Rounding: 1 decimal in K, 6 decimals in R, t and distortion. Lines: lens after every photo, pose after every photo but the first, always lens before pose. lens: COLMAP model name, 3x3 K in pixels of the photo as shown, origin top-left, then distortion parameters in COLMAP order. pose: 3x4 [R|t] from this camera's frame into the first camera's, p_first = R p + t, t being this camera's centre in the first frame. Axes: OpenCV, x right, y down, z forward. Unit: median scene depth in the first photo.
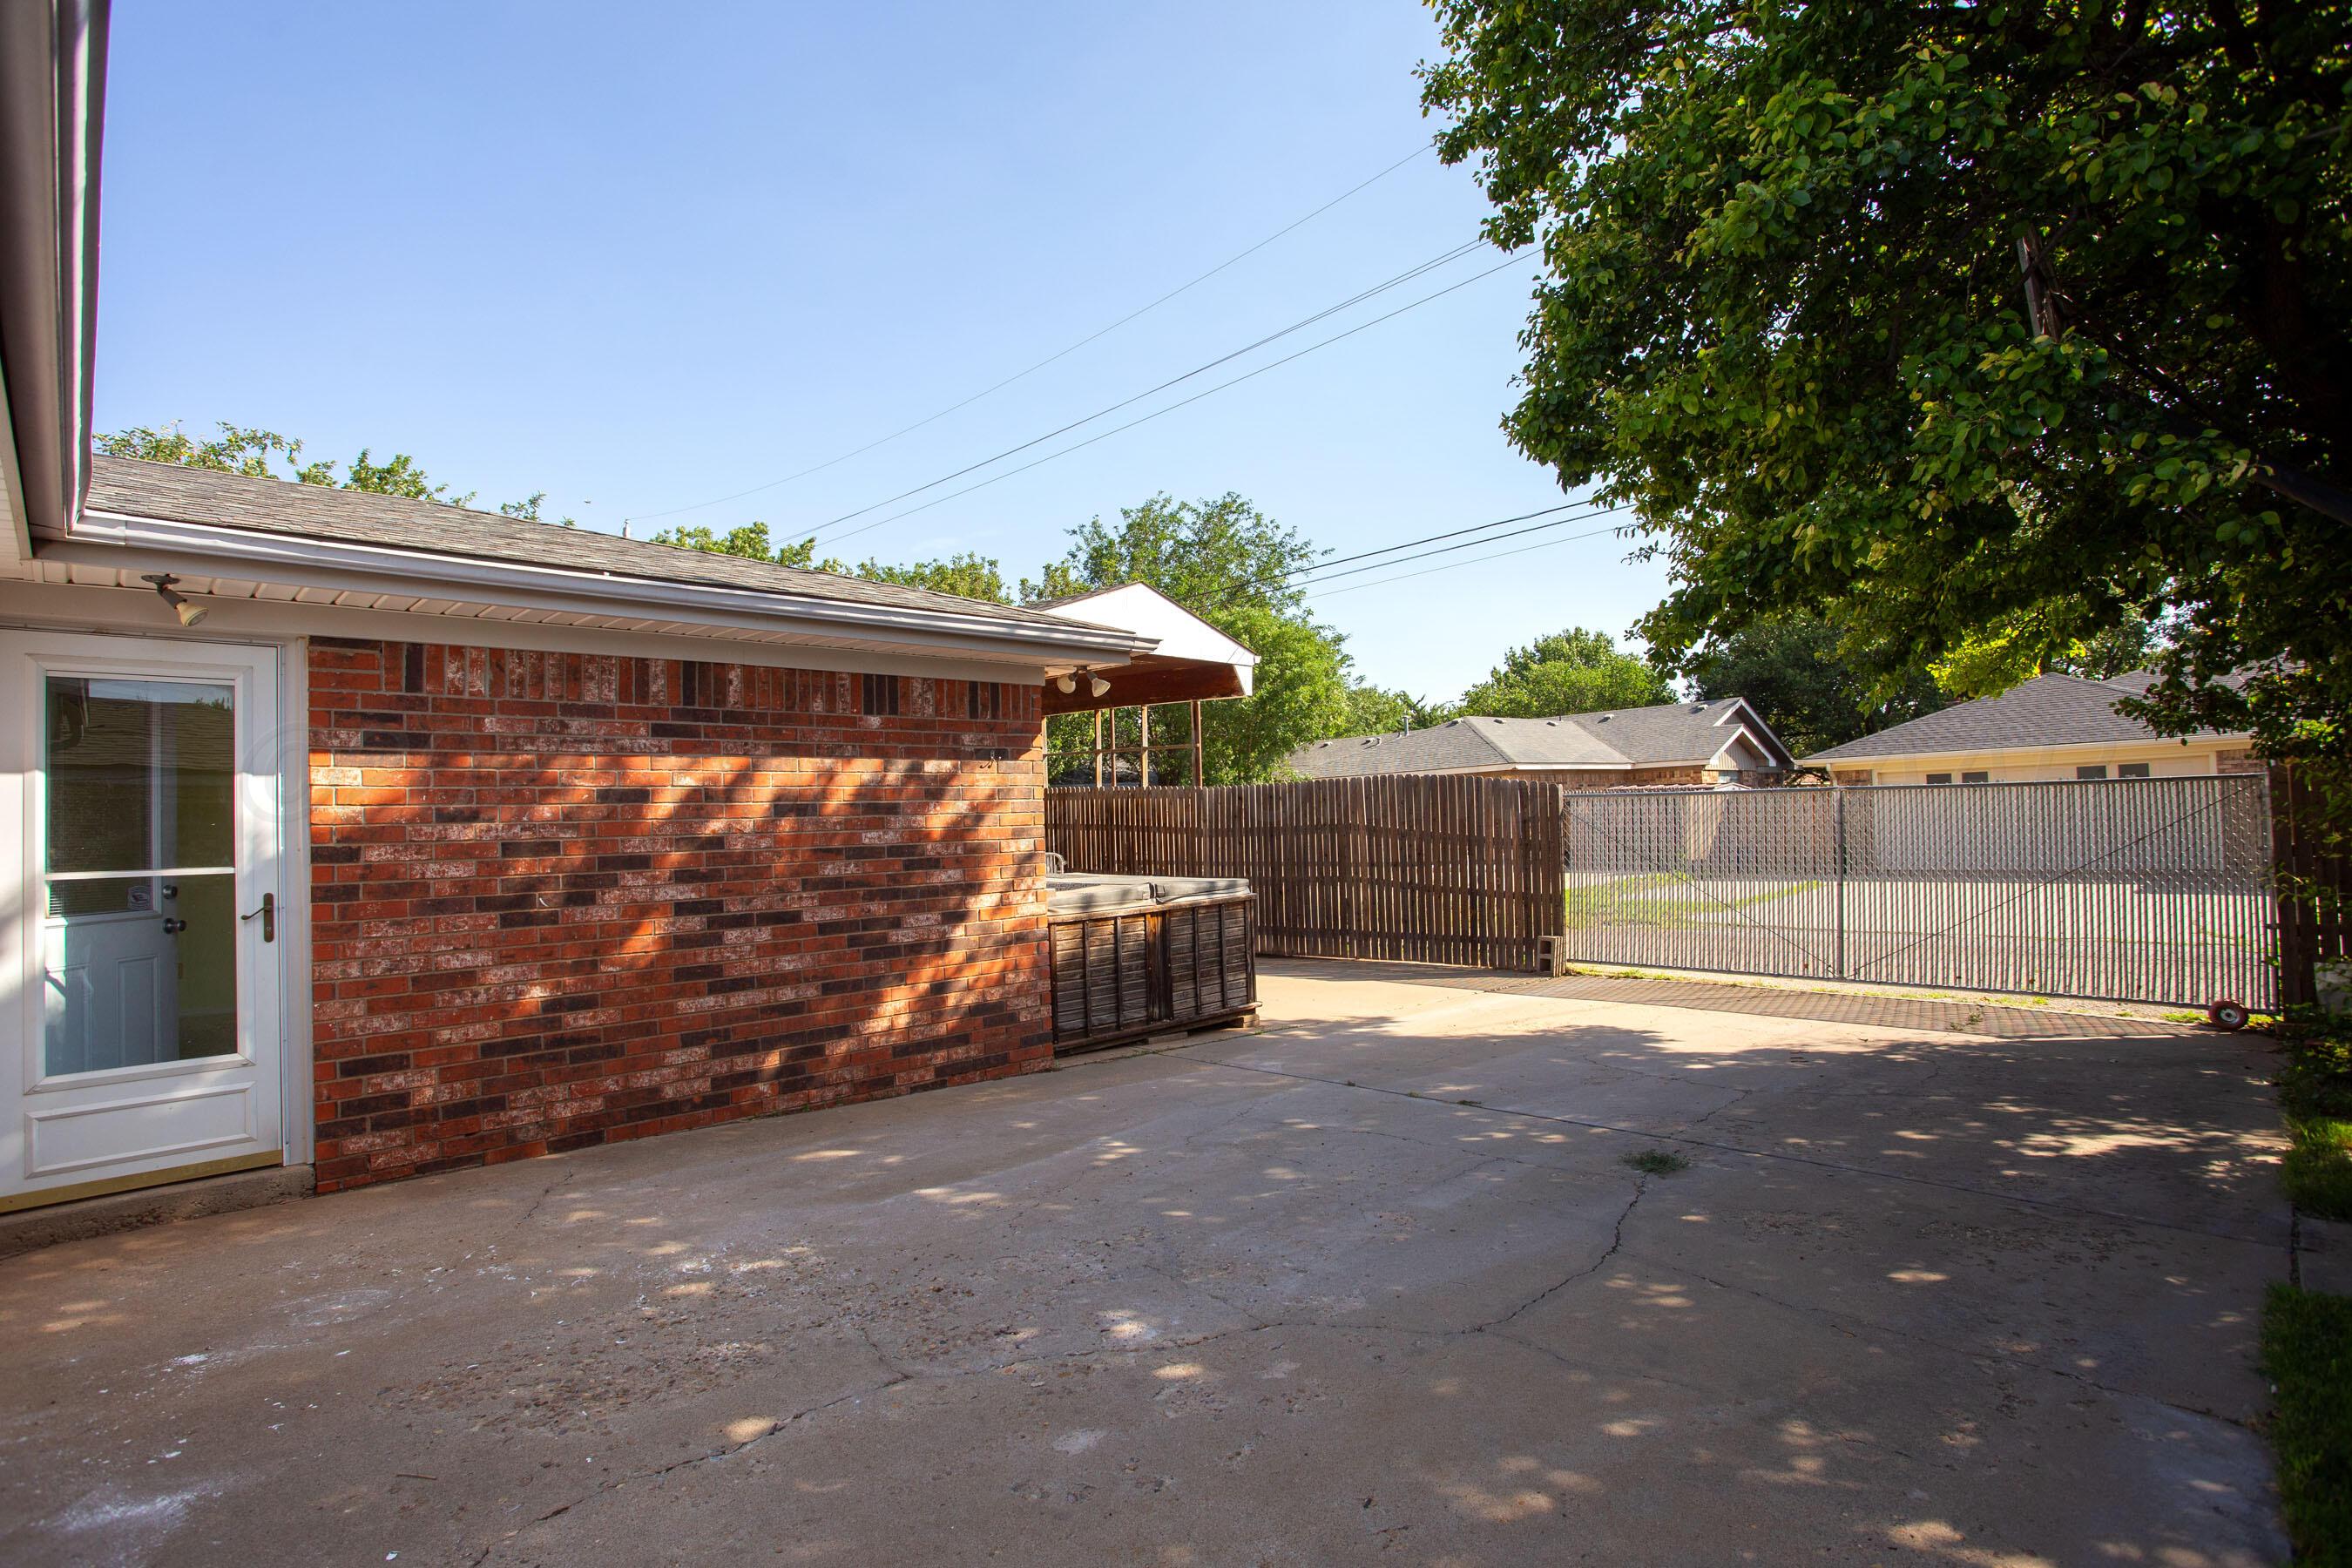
lens RADIAL K [[1143.9, 0, 1169.1], [0, 1143.9, 790.7], [0, 0, 1]] dist [-0.051391, 0.012909]
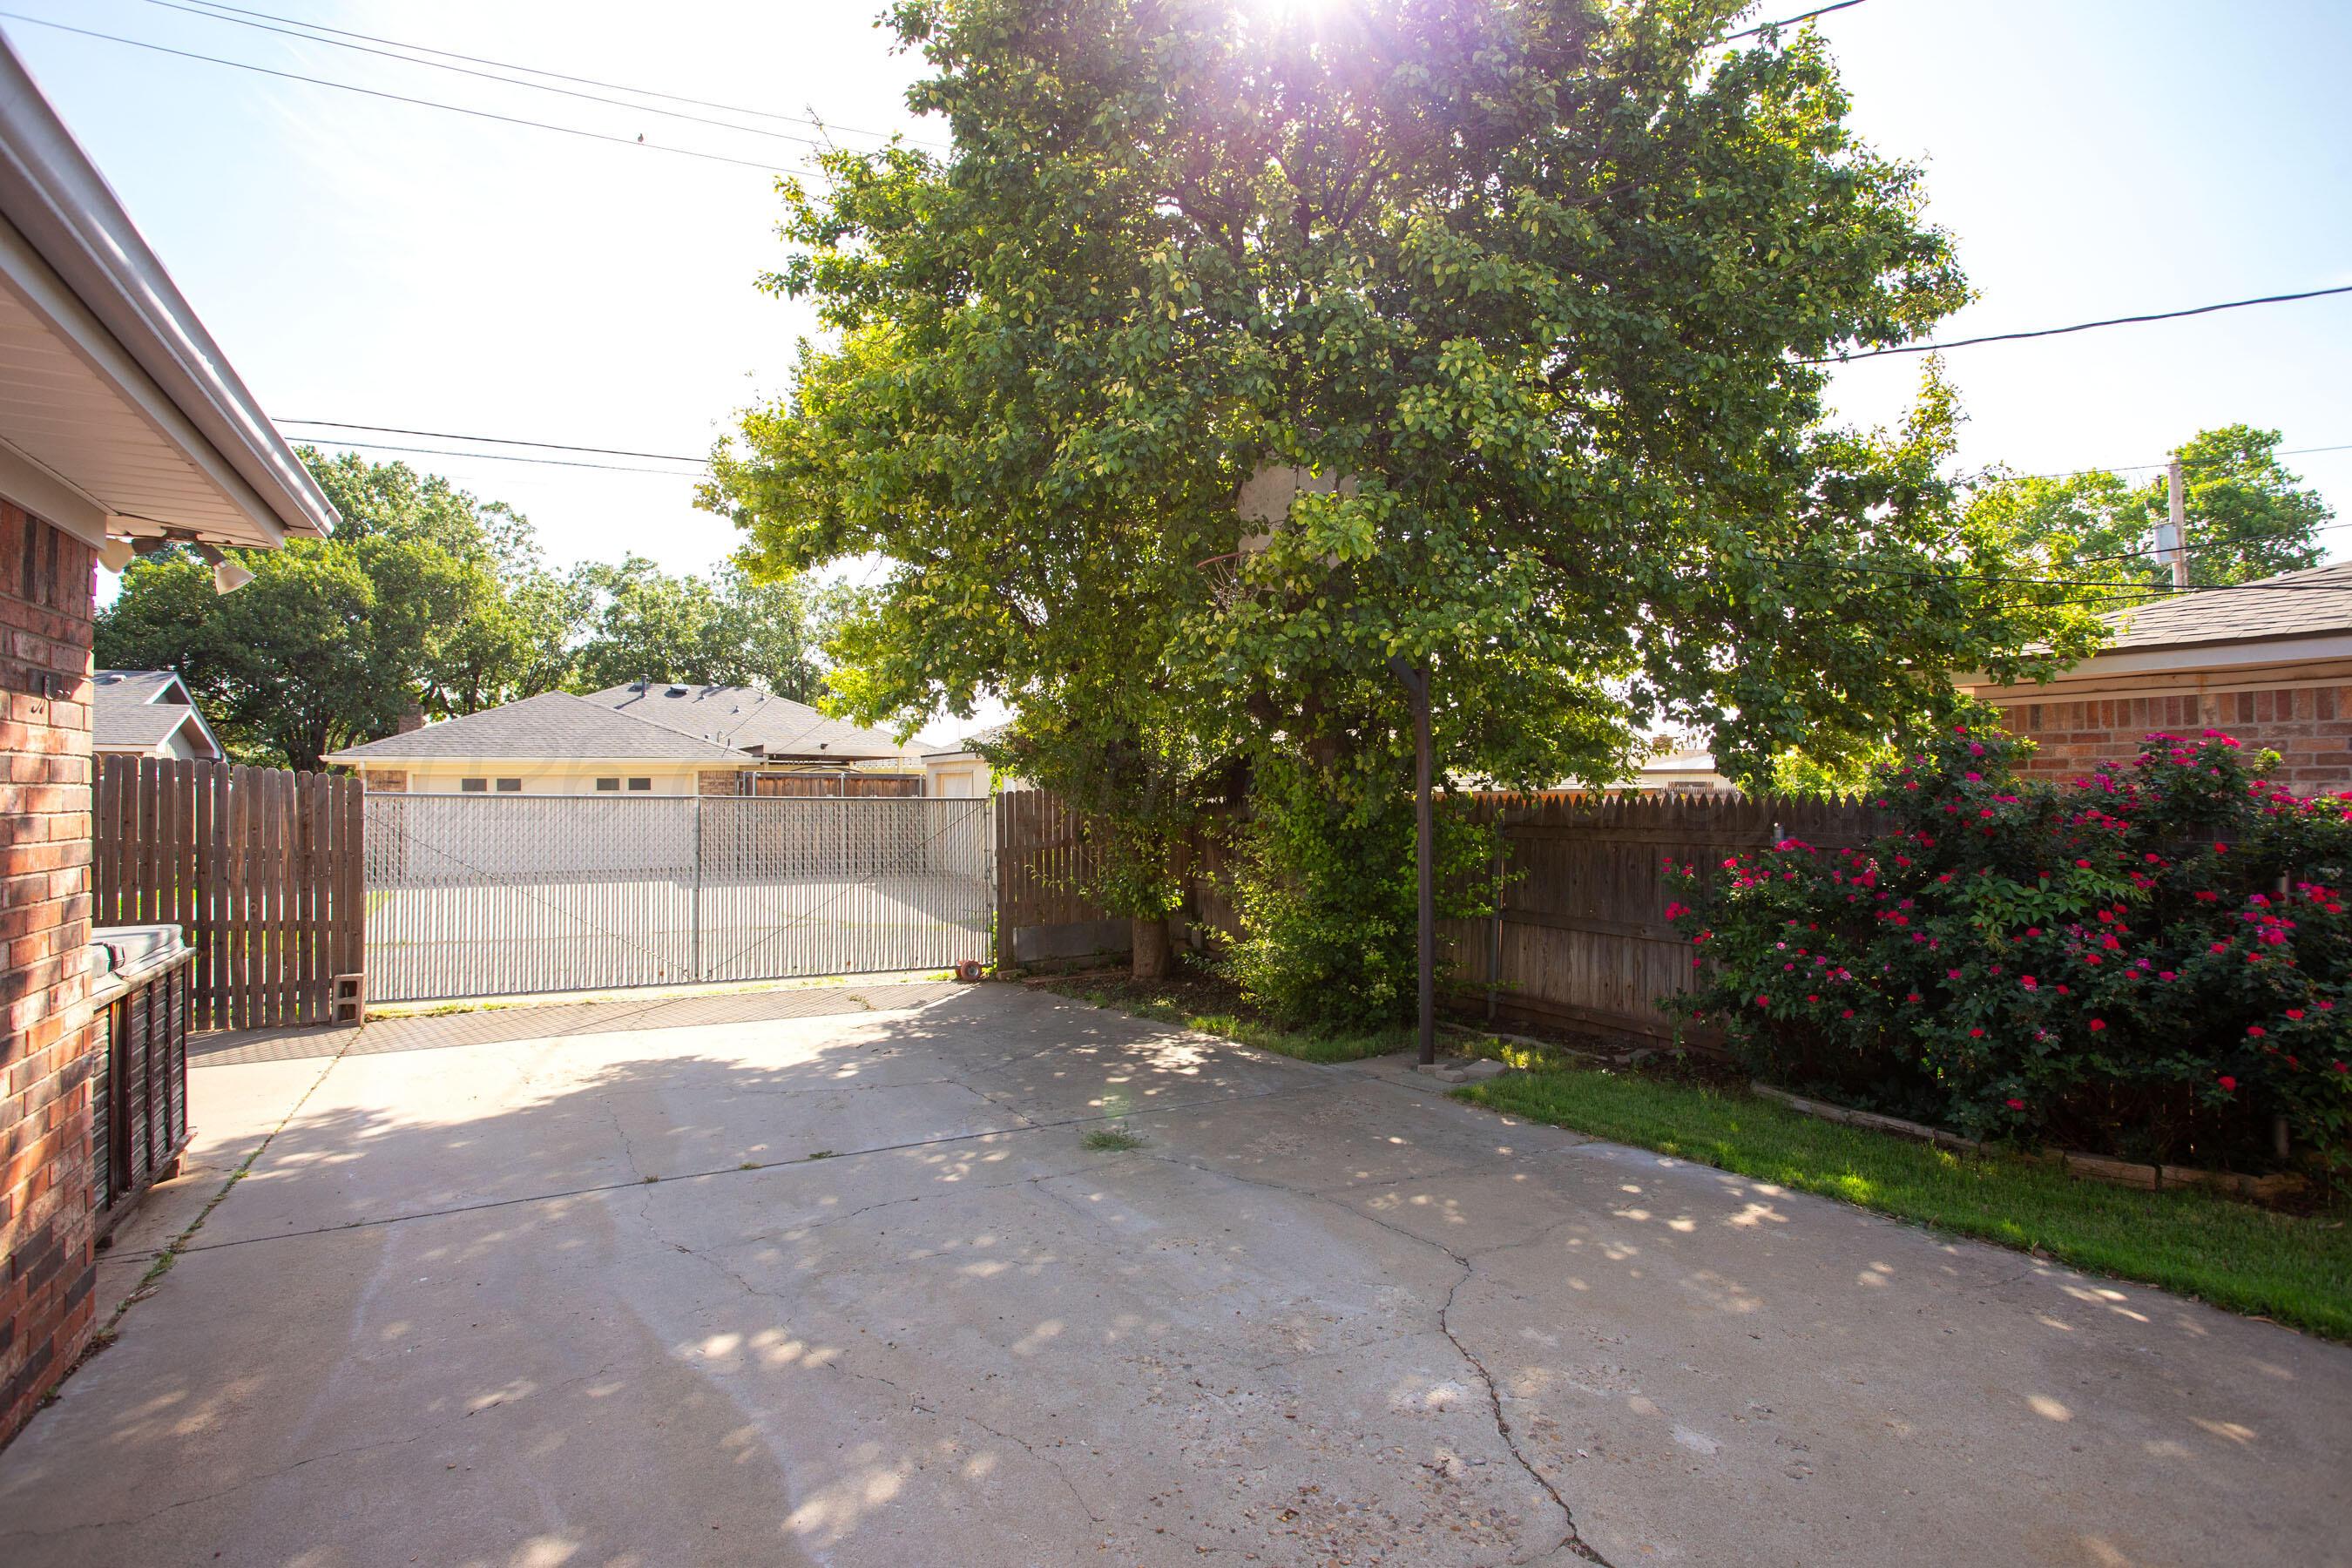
lens RADIAL K [[1143.9, 0, 1170.1], [0, 1143.9, 786.8], [0, 0, 1]] dist [-0.051391, 0.012909]
pose [[0.252408, 0.040992, 0.966752, -0.607087], [-0.036406, 0.998797, -0.032846, 0.009497], [-0.966936, -0.026905, 0.253597, 0.600960]]
